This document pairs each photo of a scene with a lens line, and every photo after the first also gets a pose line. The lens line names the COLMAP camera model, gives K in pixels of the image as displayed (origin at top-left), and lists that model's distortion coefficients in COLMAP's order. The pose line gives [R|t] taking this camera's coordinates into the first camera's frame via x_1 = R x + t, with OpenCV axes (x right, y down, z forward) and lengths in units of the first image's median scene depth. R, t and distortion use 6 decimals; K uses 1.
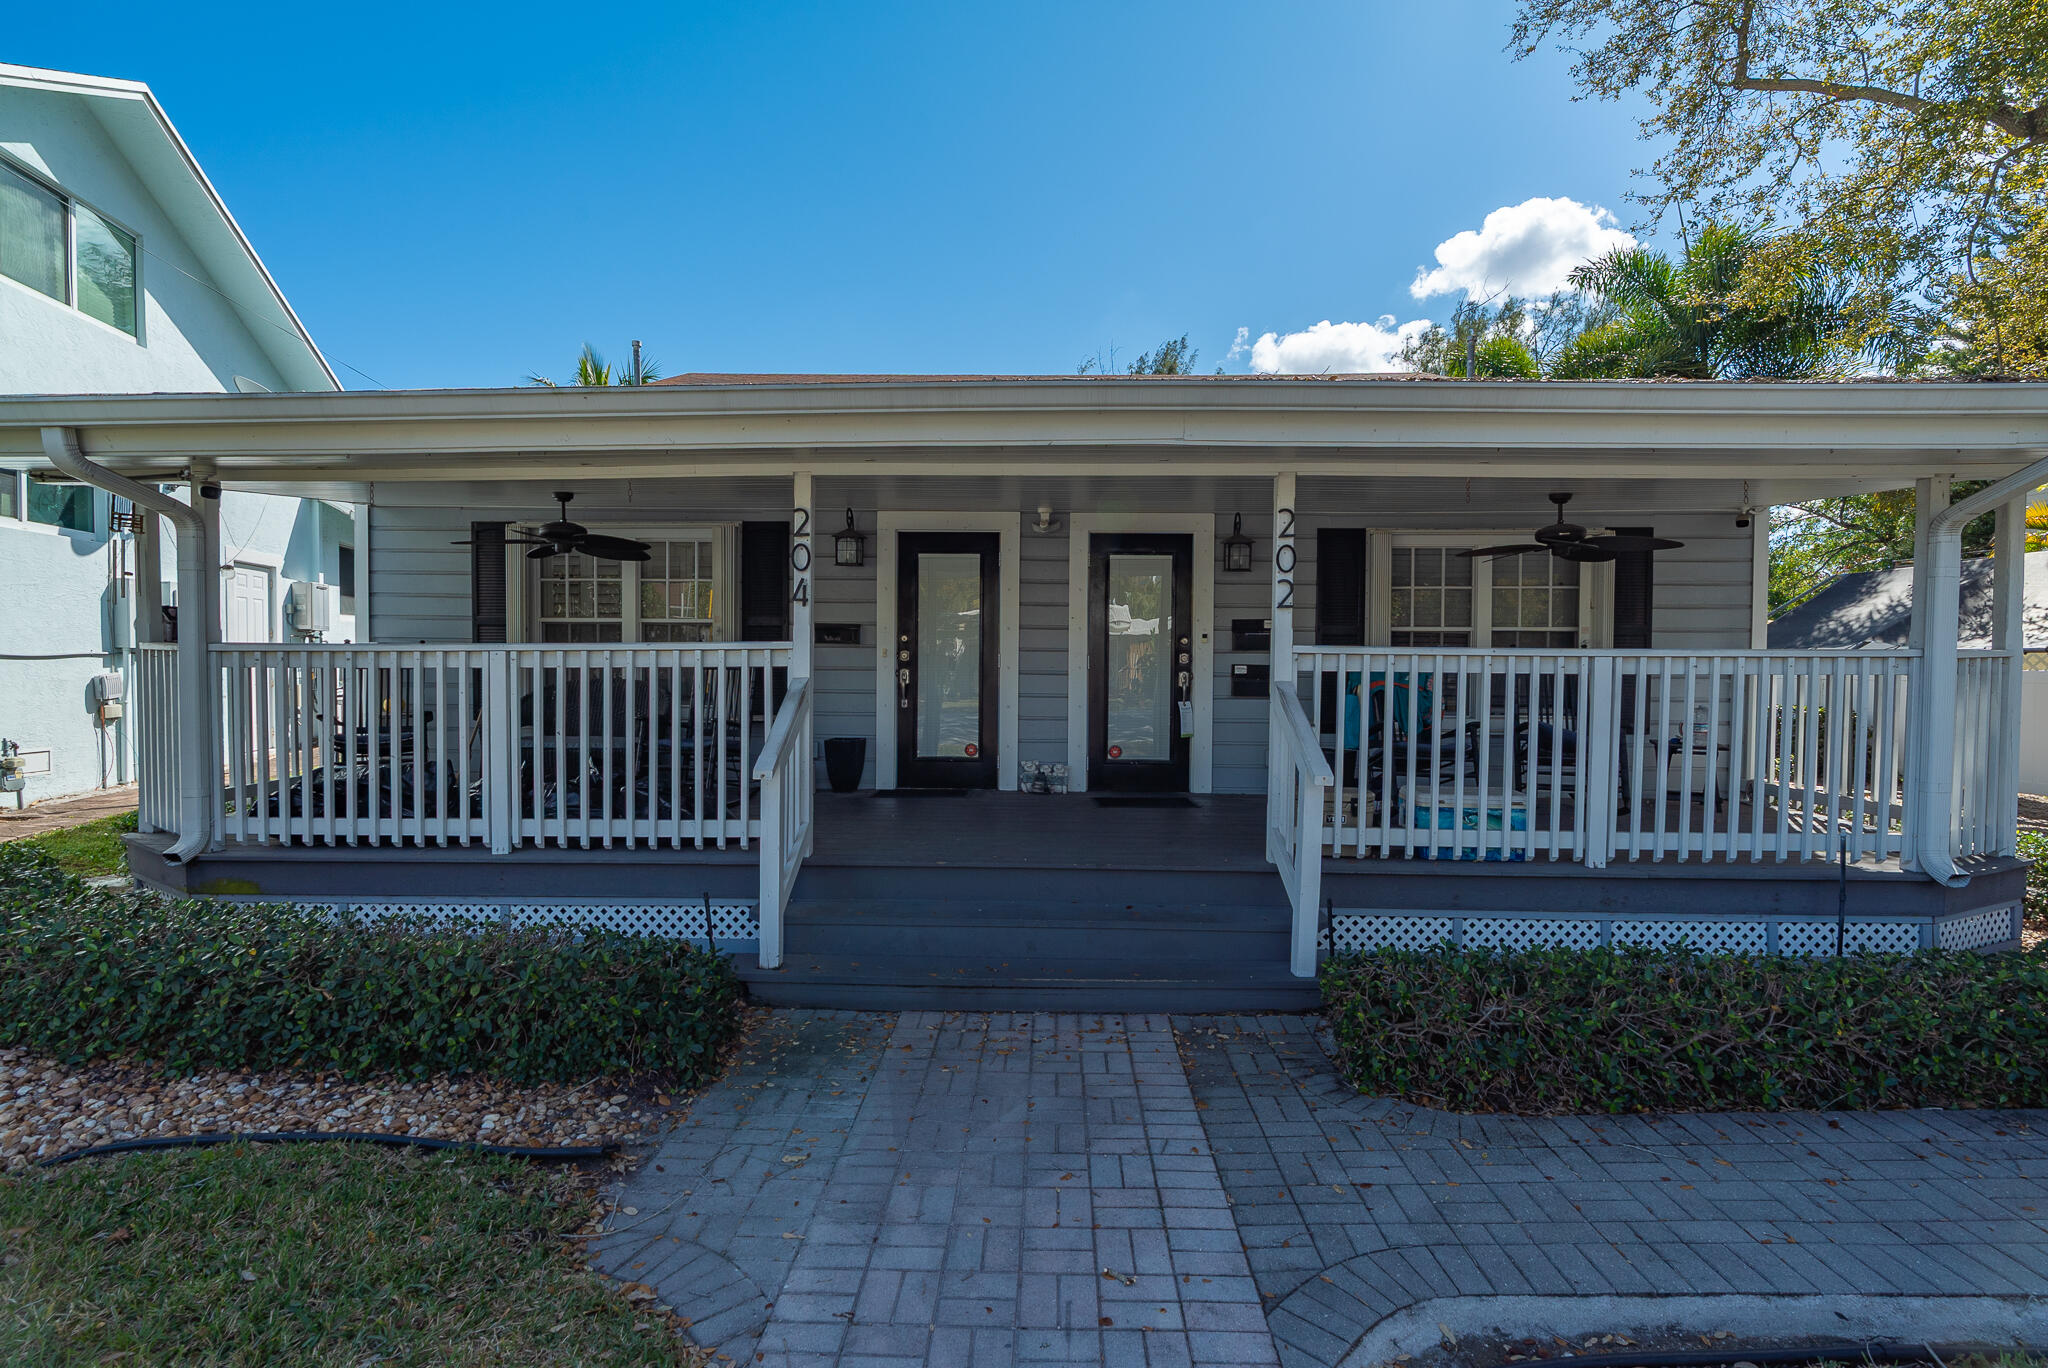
lens RADIAL K [[923.6, 0, 1024.9], [0, 923.6, 684.8], [0, 0, 1]] dist [-0.008430, 0.004443]
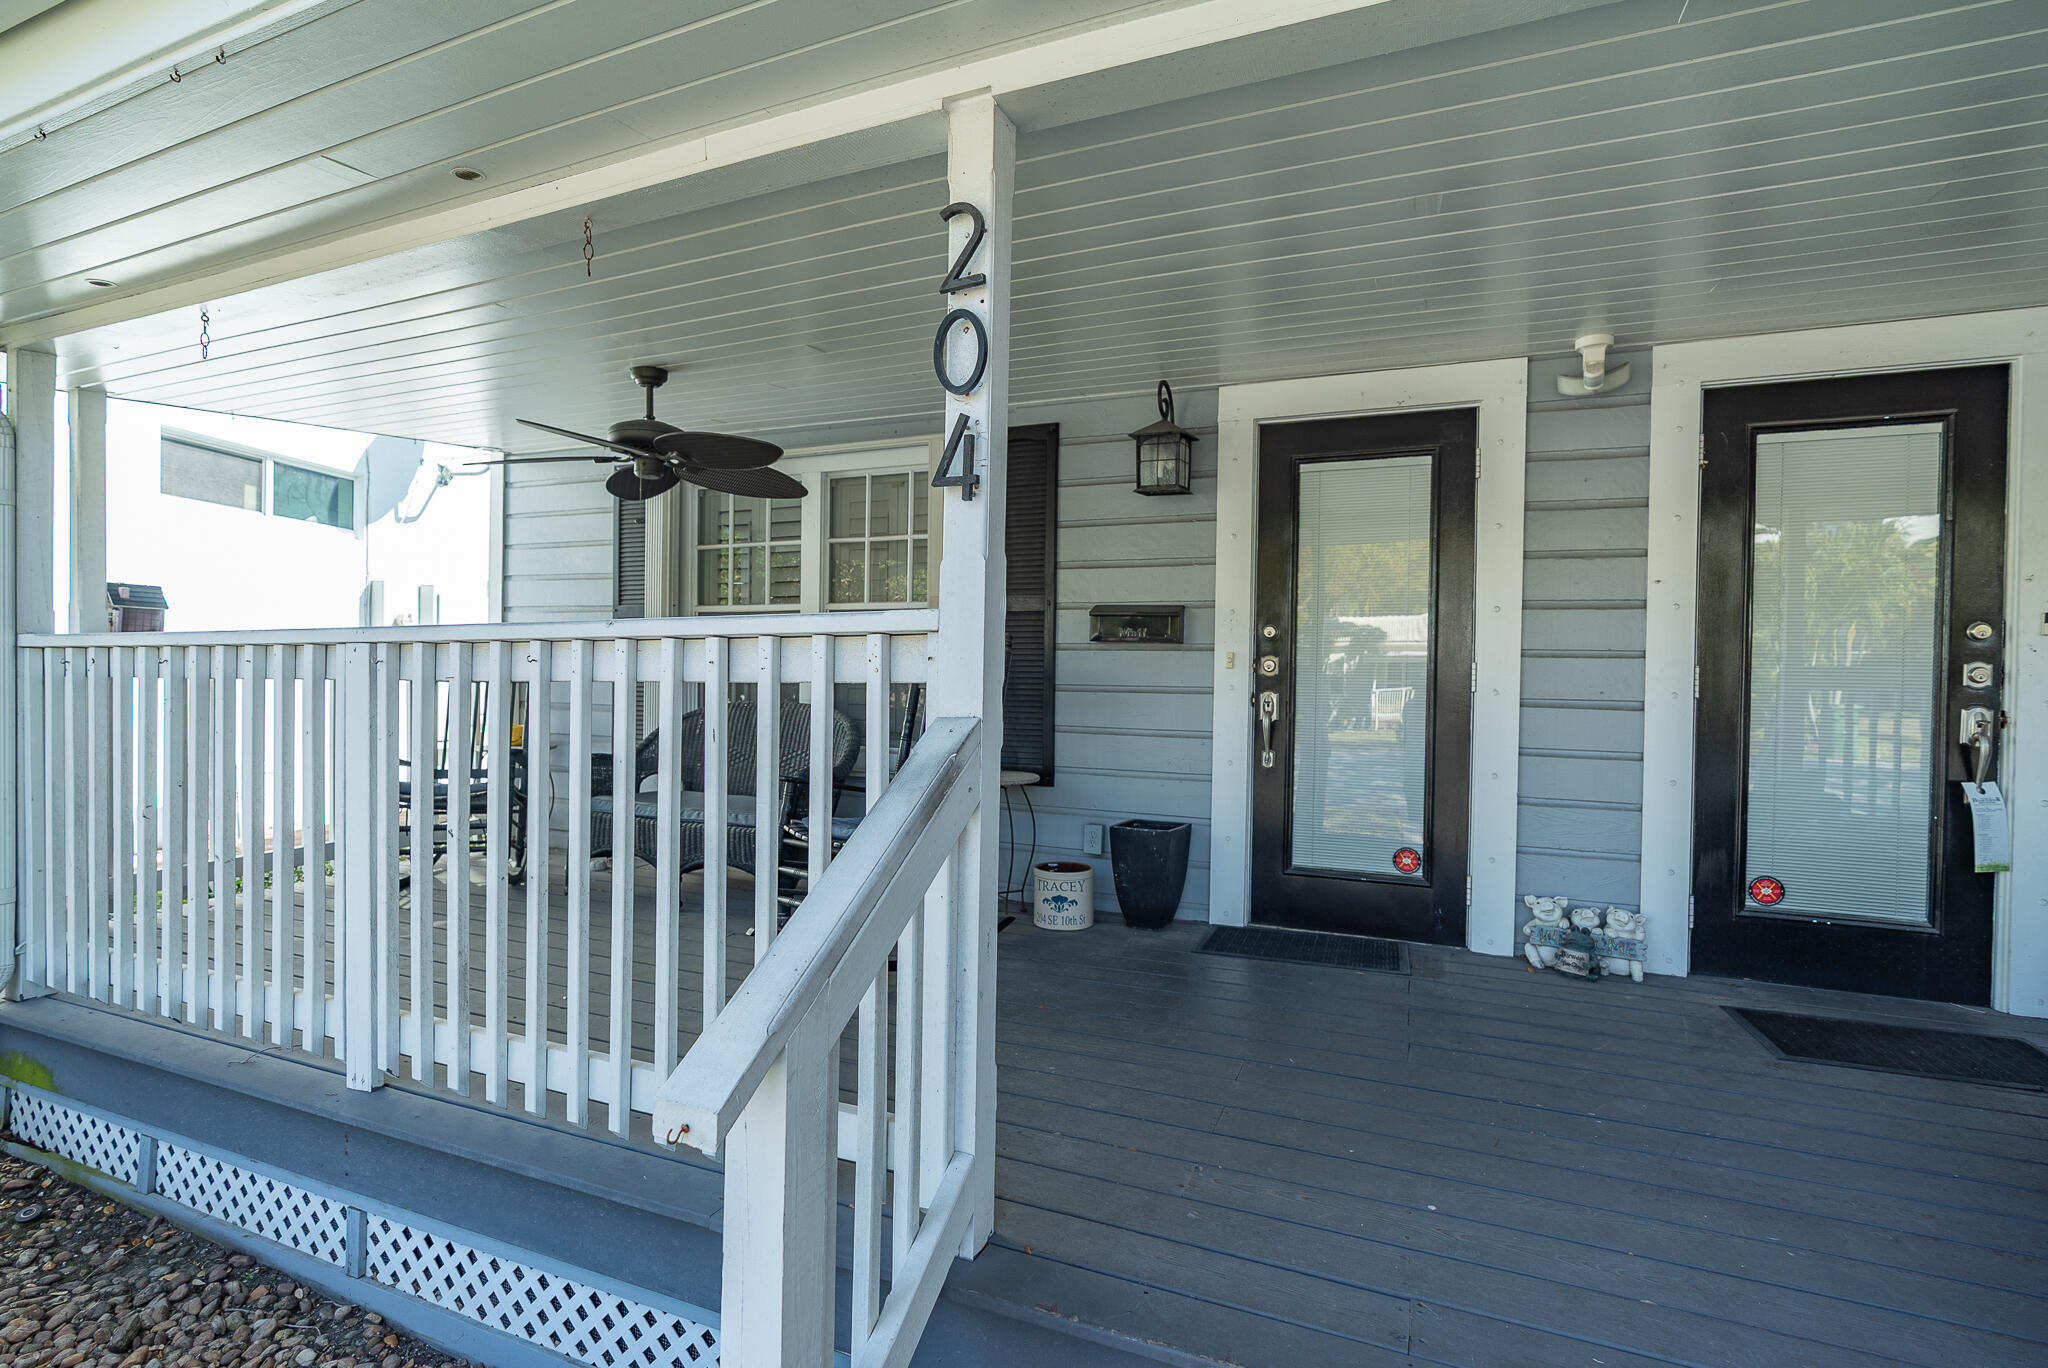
lens RADIAL K [[972.7, 0, 1024.0], [0, 972.7, 684.0], [0, 0, 1]] dist [-0.003782, -0.000023]
pose [[0.932302, 0.009626, -0.361554, -0.063621], [-0.017905, 0.999648, -0.019555, -0.008759], [0.361238, 0.024705, 0.932146, 0.460443]]
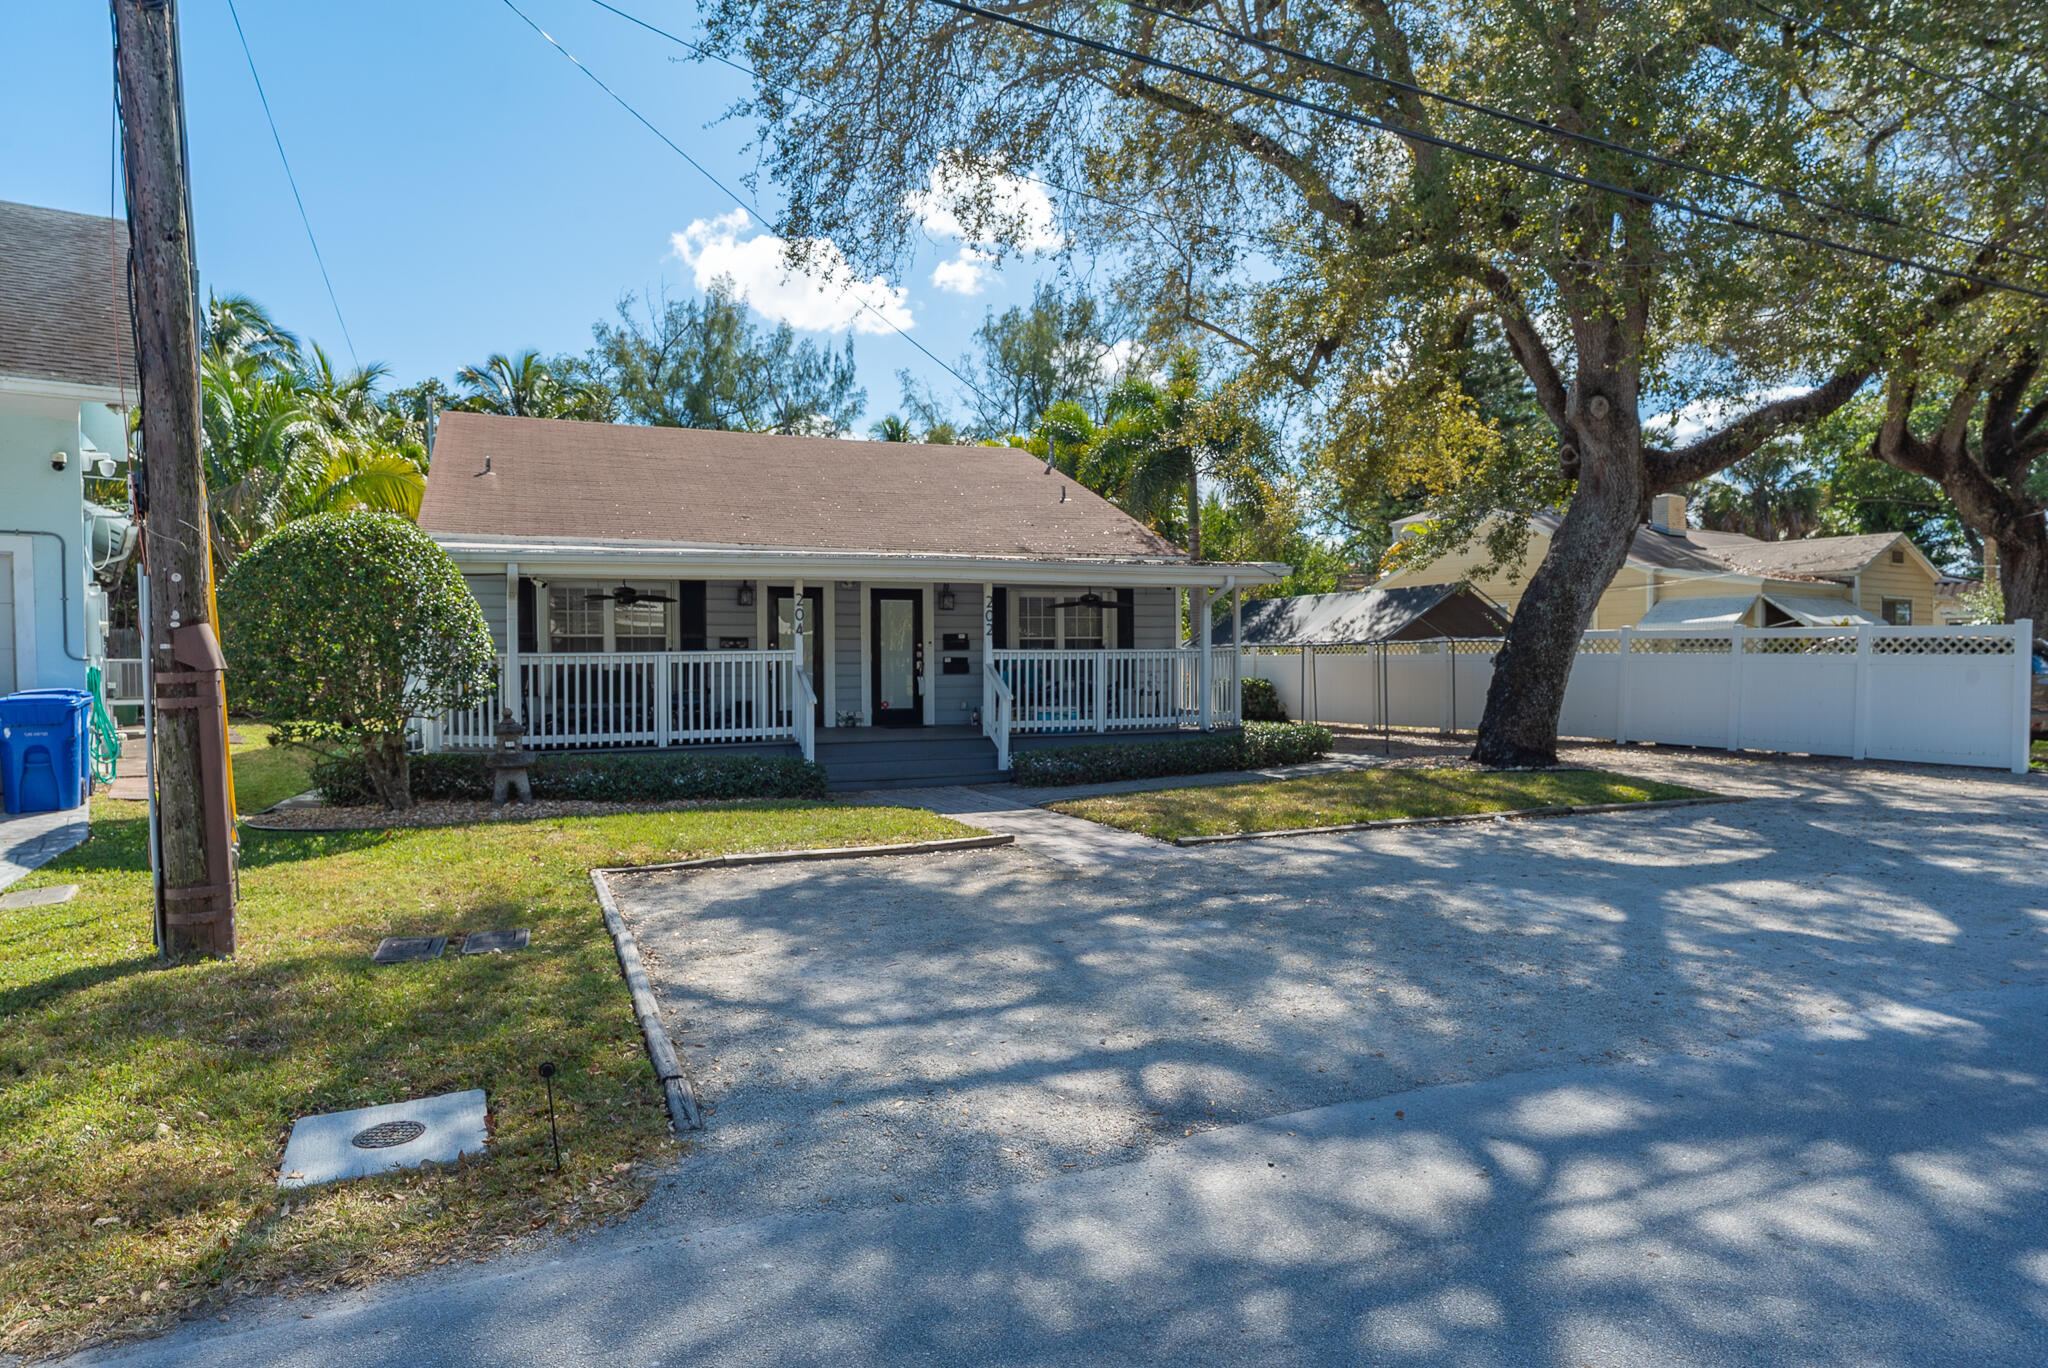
lens RADIAL K [[1255.6, 0, 1024.0], [0, 1255.6, 684.0], [0, 0, 1]] dist [0.002176, 0.000785]
pose [[0.910134, -0.021531, 0.413753, -0.712305], [0.021004, 0.999762, 0.005822, 0.022412], [-0.413780, 0.003391, 0.910370, -1.462594]]
